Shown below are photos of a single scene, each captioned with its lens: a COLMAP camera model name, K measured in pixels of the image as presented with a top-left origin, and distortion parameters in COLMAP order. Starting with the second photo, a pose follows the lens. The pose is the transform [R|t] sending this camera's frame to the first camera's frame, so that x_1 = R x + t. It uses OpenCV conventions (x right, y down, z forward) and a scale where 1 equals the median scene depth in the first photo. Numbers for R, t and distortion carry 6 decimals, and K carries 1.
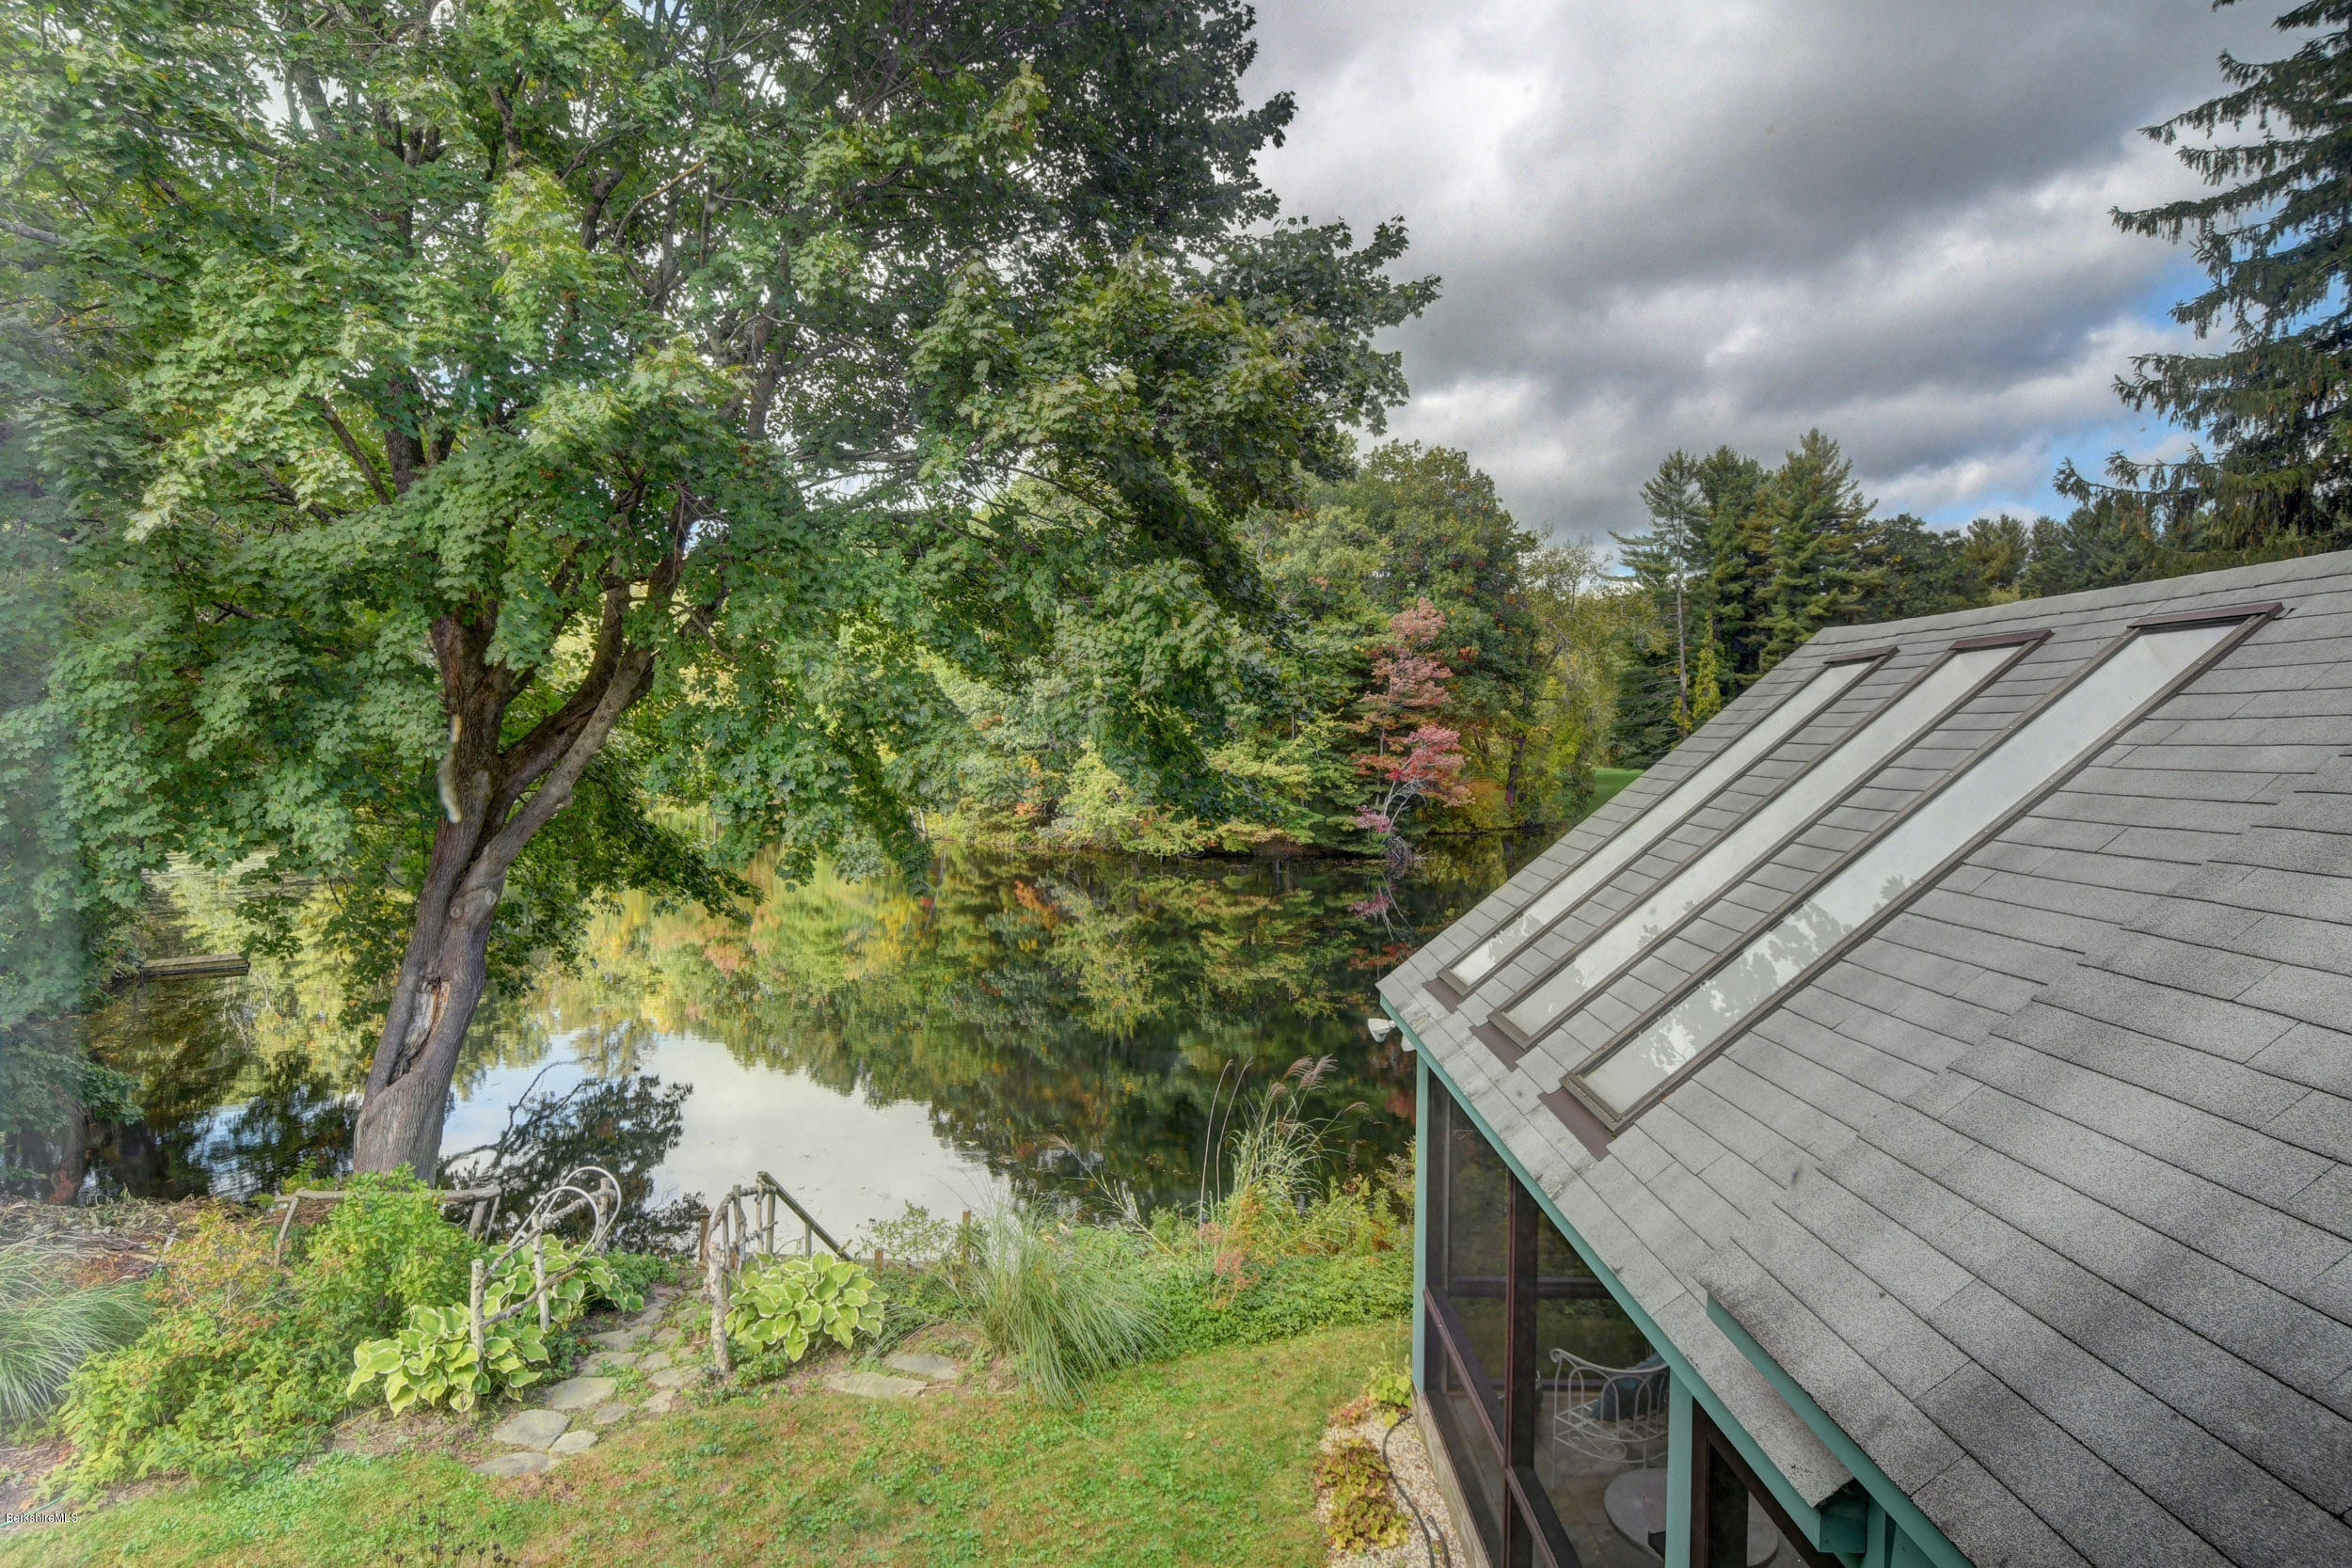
lens RADIAL K [[1268.0, 0, 1142.2], [0, 1268.0, 781.0], [0, 0, 1]] dist [-0.013959, -0.000243]
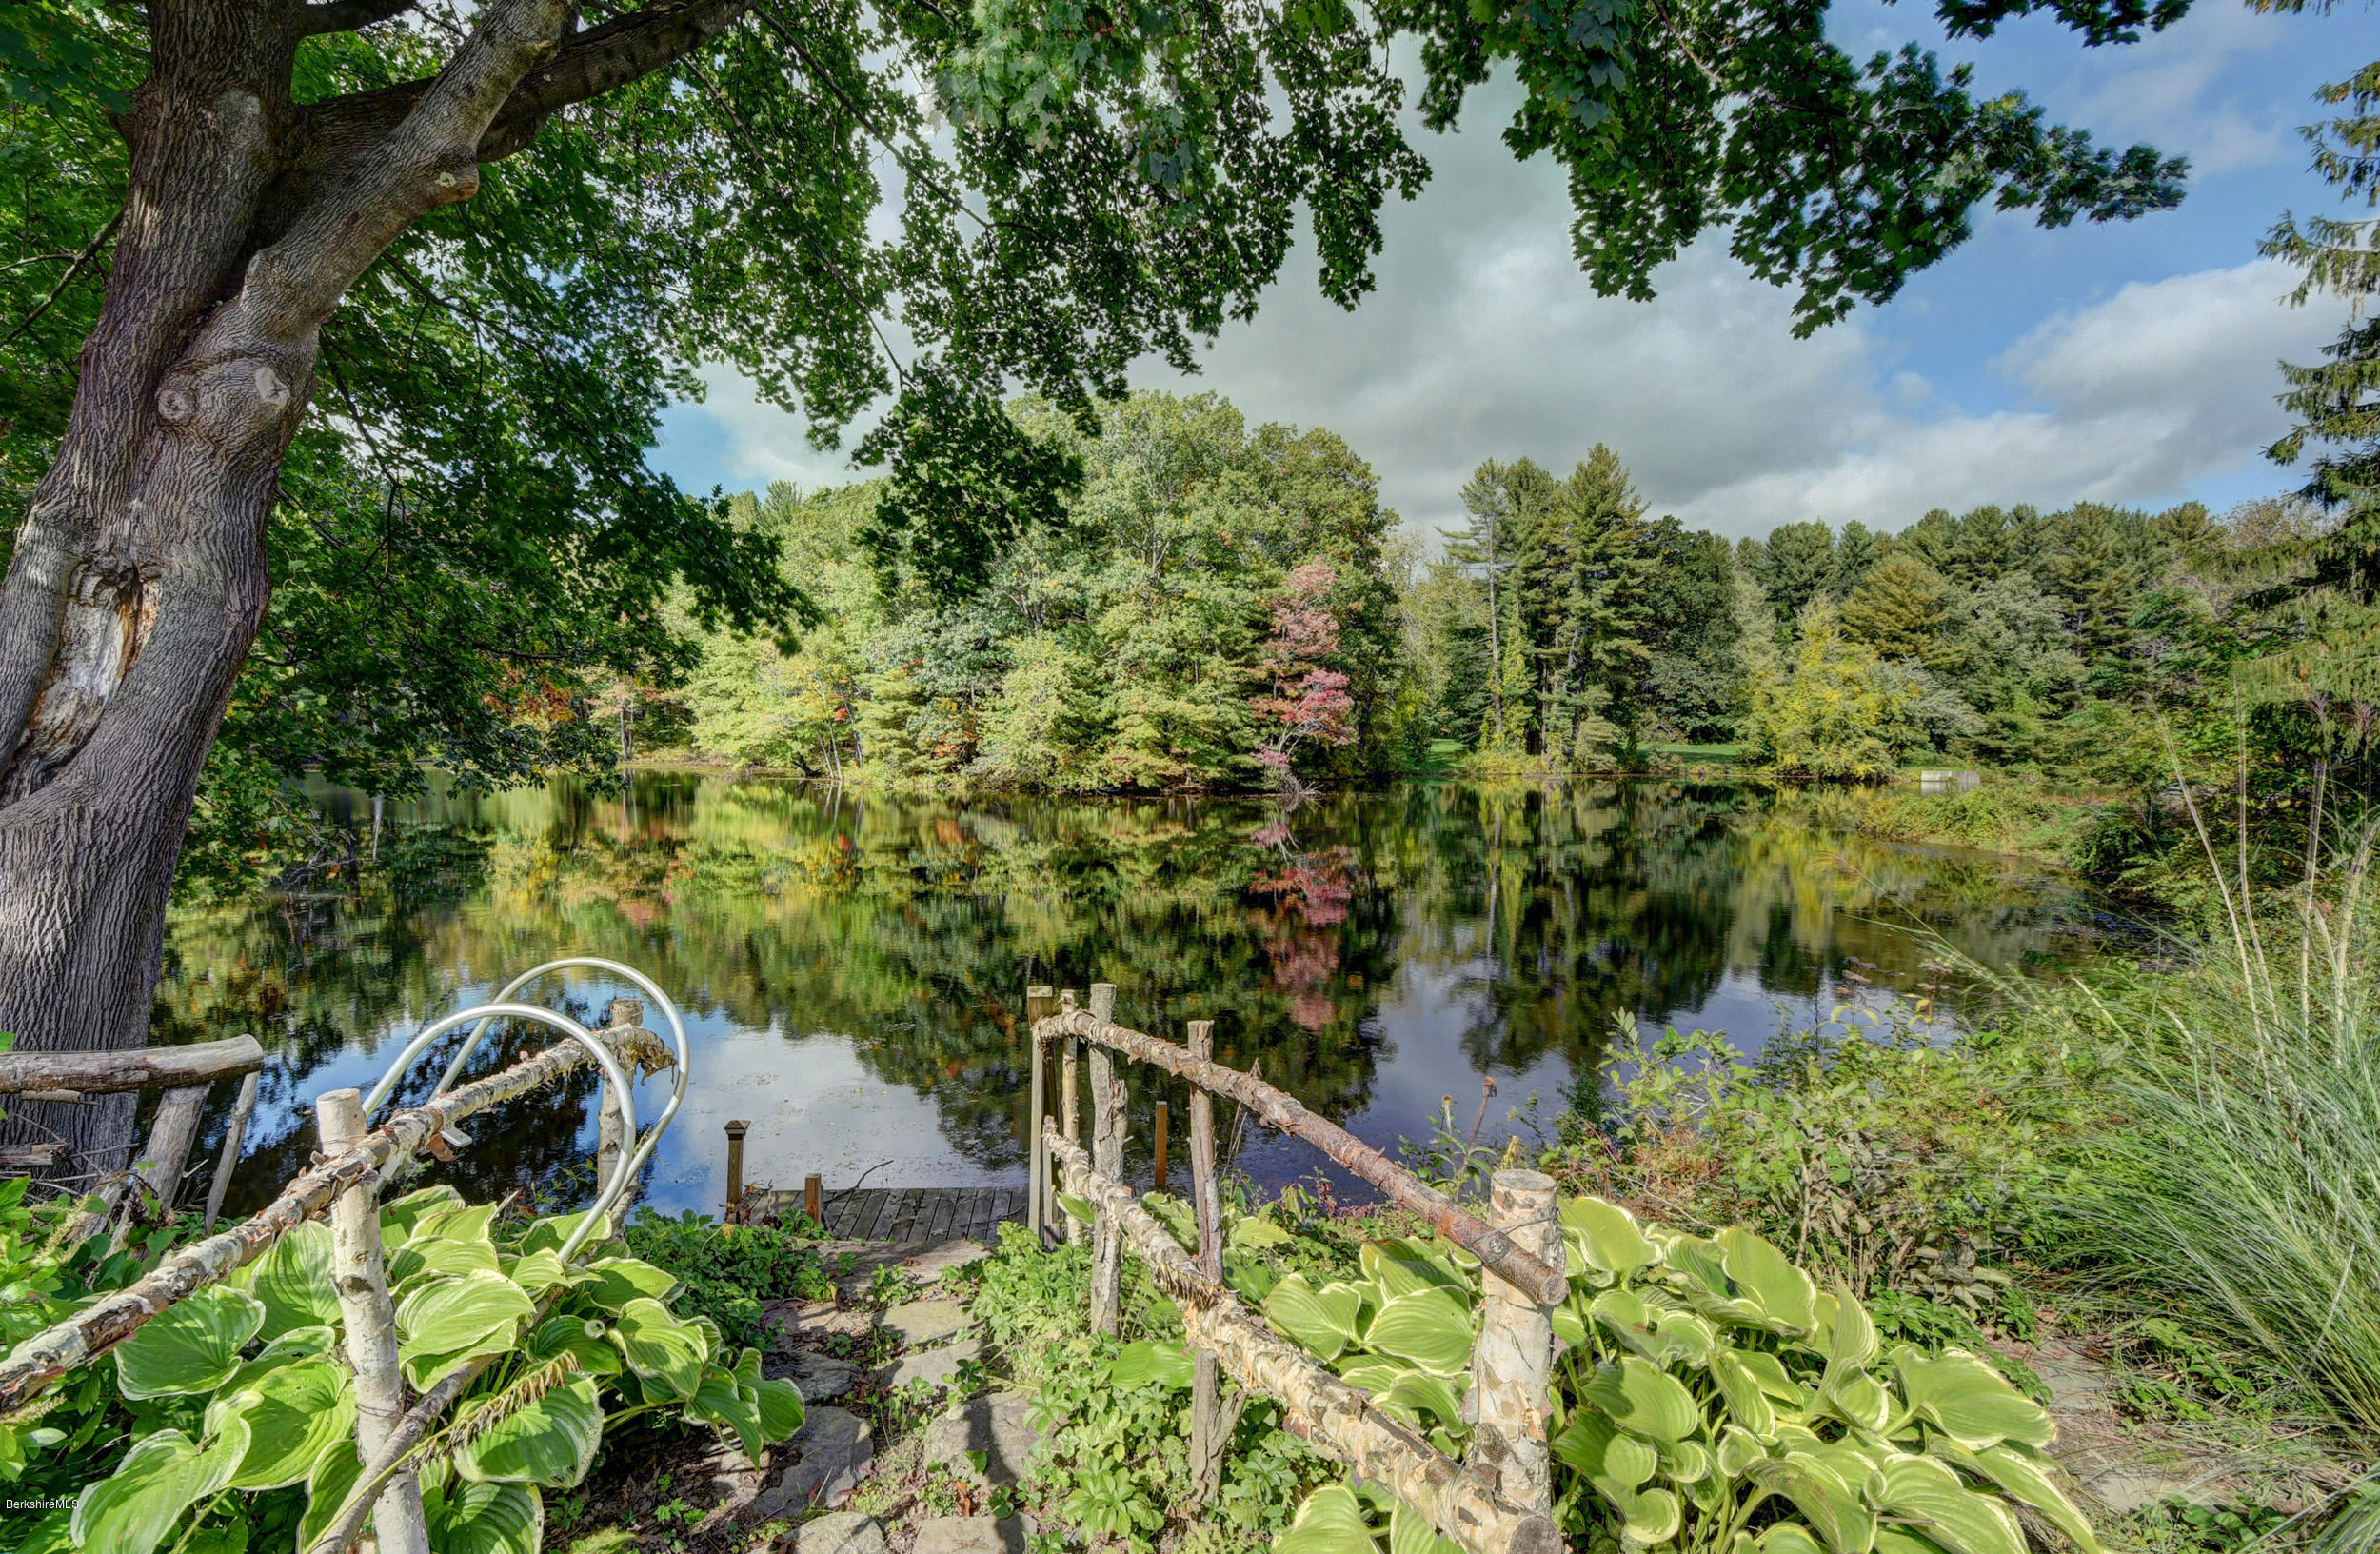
lens RADIAL K [[1071.1, 0, 1176.0], [0, 1071.1, 799.3], [0, 0, 1]] dist [0.000510, -0.000252]
pose [[0.987860, -0.011952, 0.154886, -0.041966], [0.006501, 0.999343, 0.035651, 0.032650], [-0.155211, -0.034211, 0.987289, 0.090474]]
